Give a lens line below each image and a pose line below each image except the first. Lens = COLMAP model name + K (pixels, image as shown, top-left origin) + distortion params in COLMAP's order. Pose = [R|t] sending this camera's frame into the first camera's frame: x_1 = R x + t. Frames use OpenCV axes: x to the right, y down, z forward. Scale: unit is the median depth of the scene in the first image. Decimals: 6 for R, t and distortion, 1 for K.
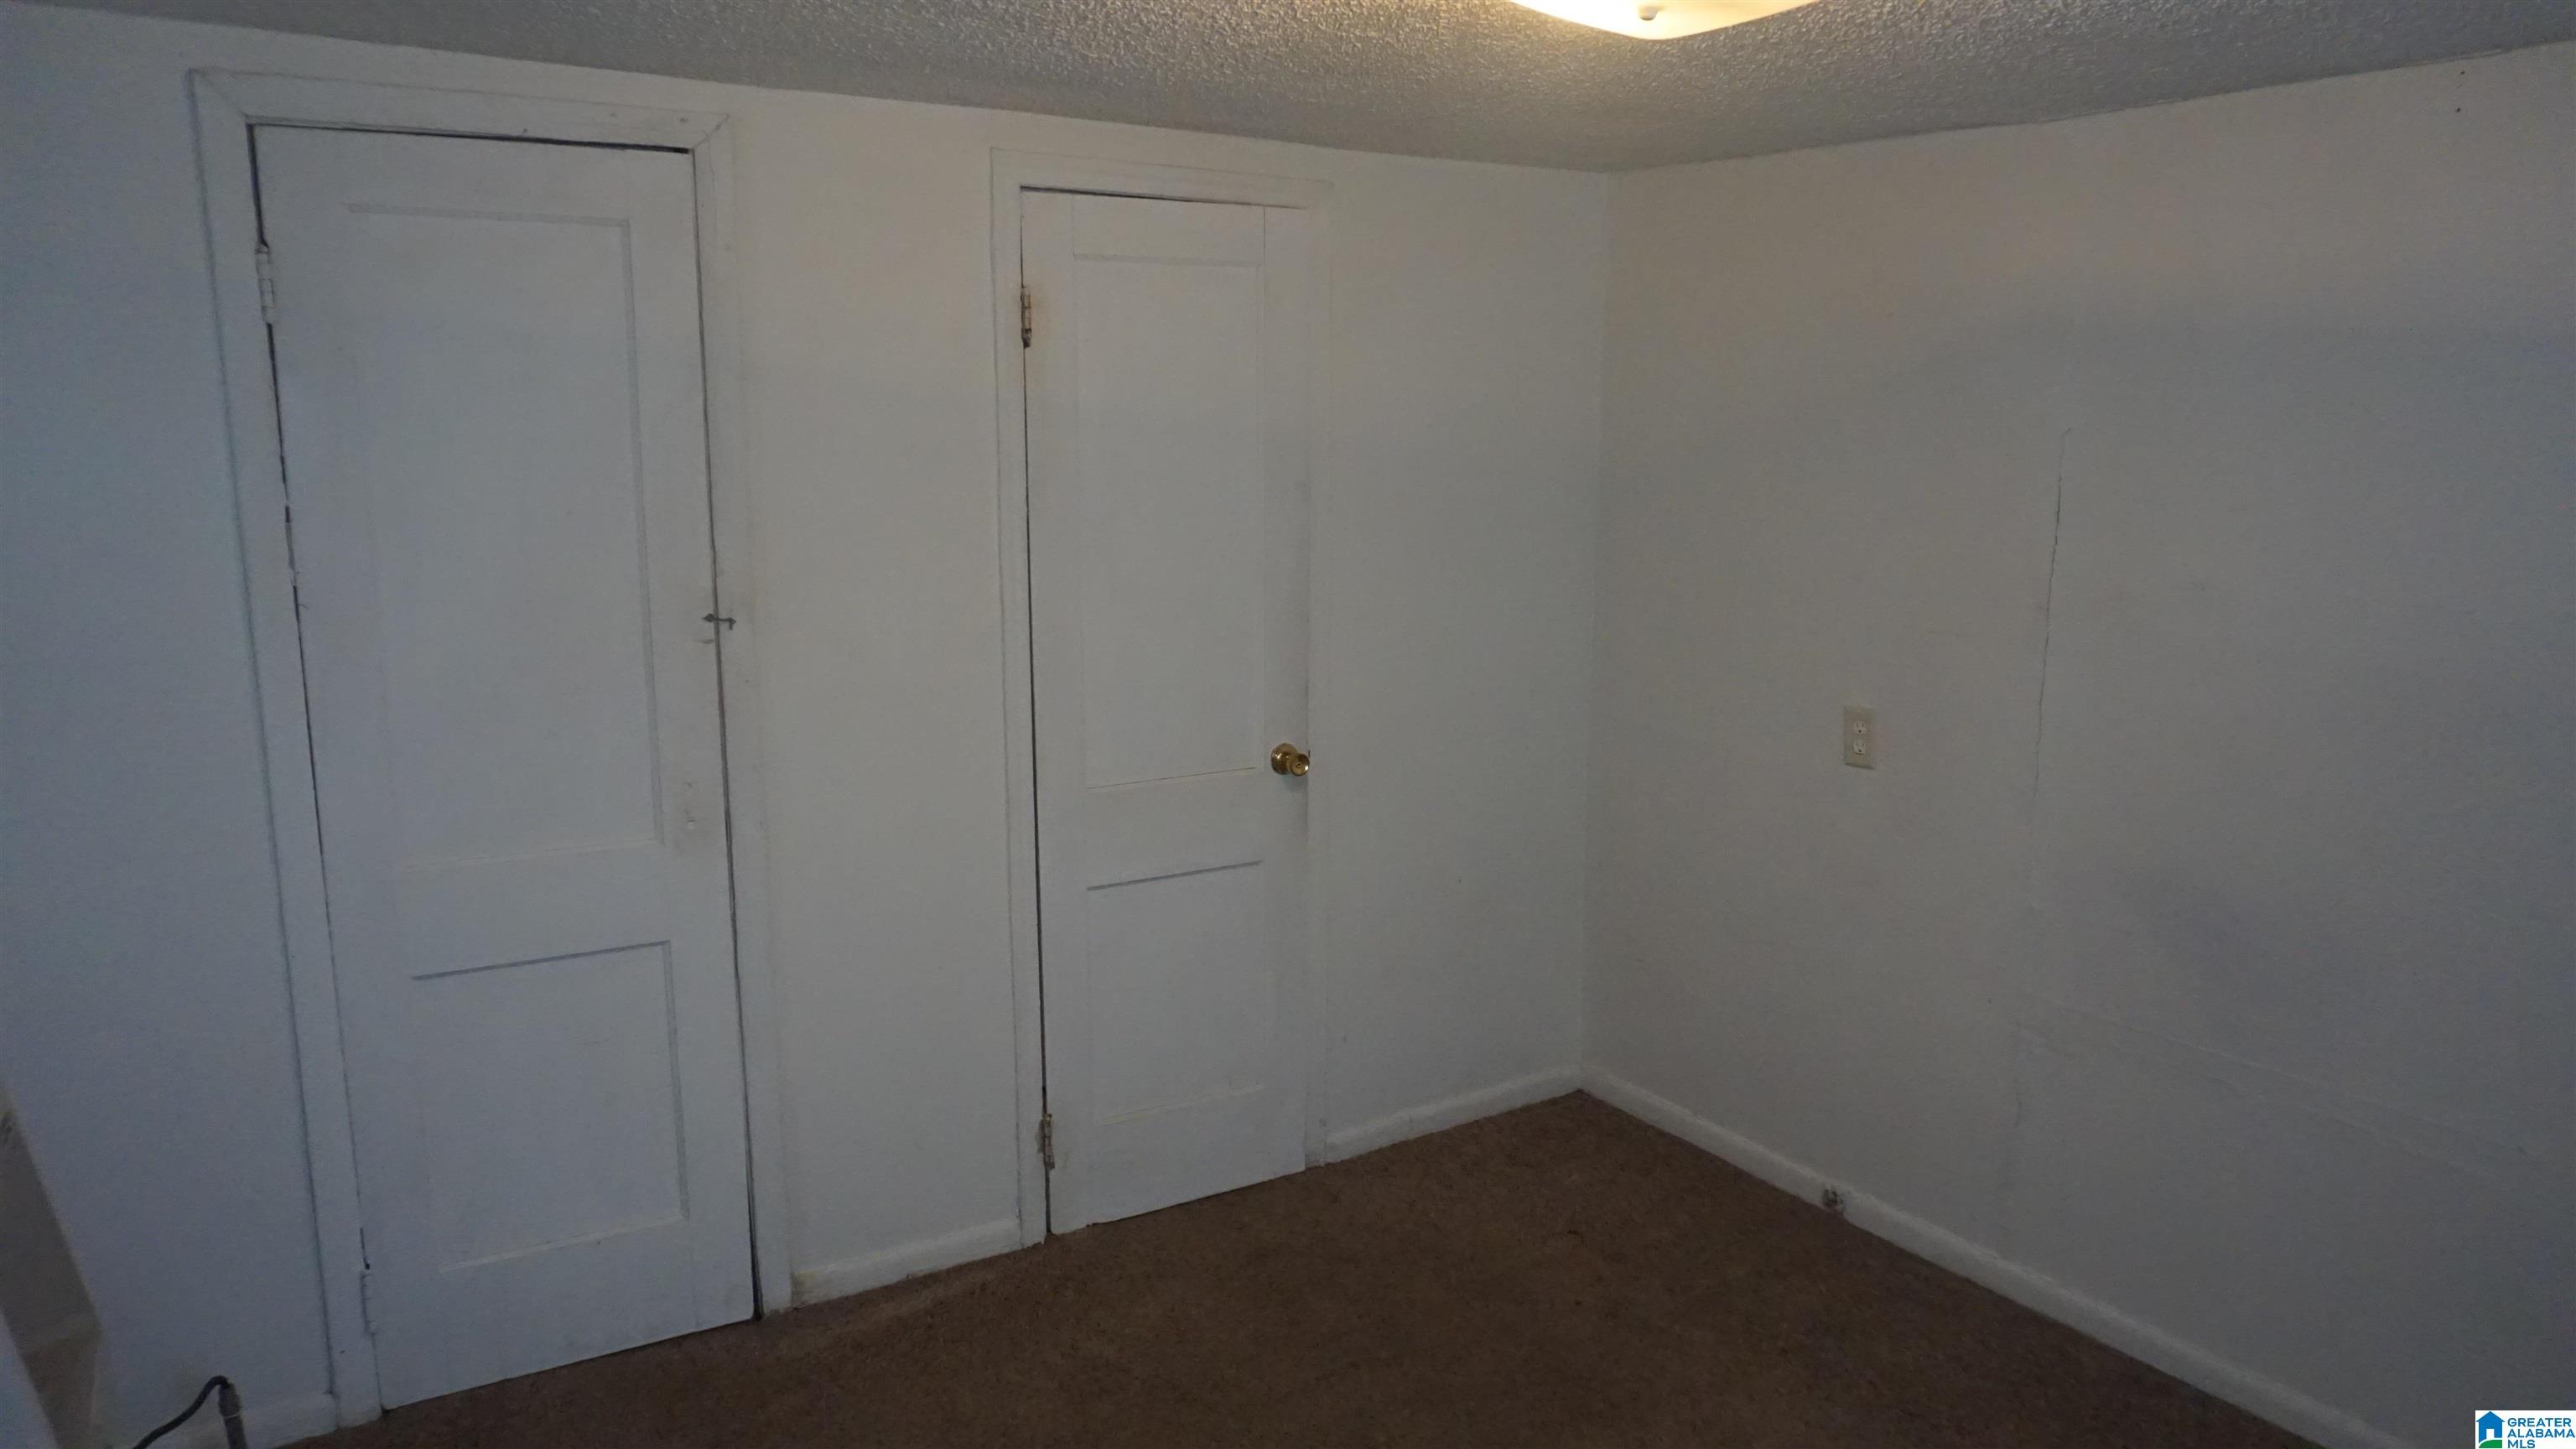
lens RADIAL K [[1731.3, 0, 1288.0], [0, 1731.3, 724.9], [0, 0, 1]] dist [-0.043951, 0.006265]
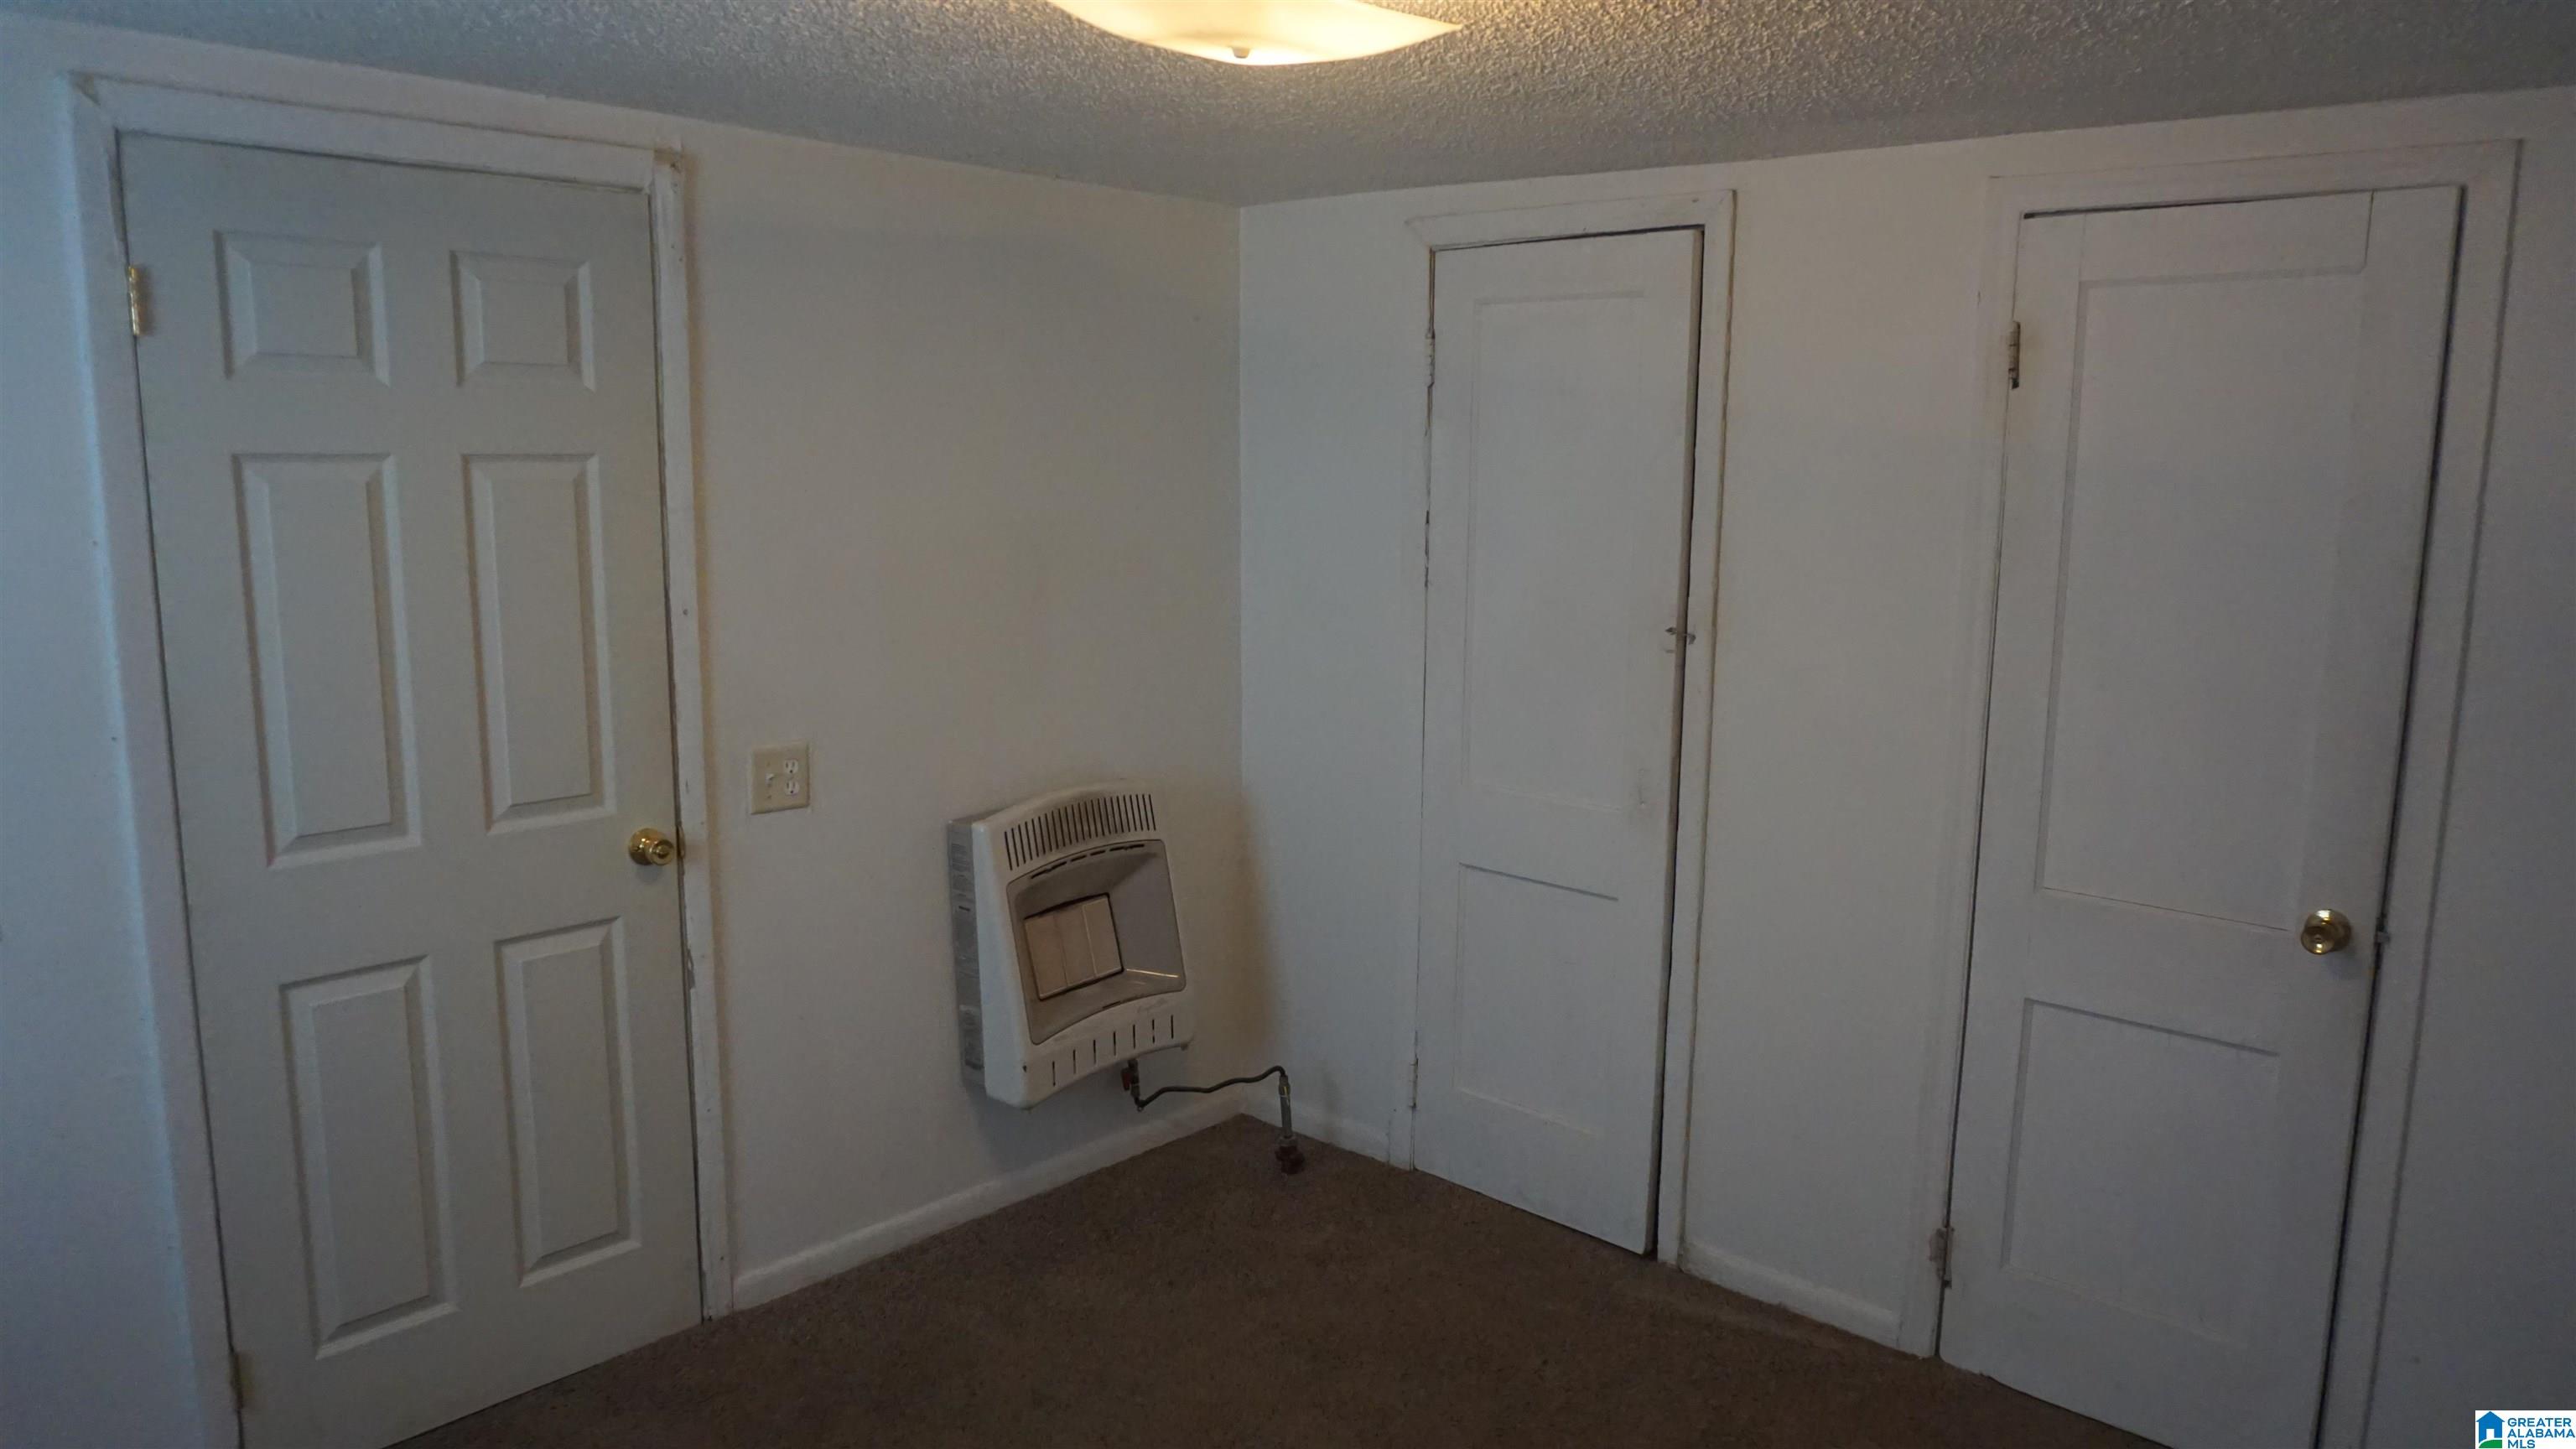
lens RADIAL K [[1731.3, 0, 1264.2], [0, 1731.3, 724.8], [0, 0, 1]] dist [-0.043951, 0.006265]
pose [[0.244556, 0.153814, -0.957358, 0.649610], [-0.188627, 0.976022, 0.108628, -0.068342], [0.951111, 0.154018, 0.267706, 0.405879]]
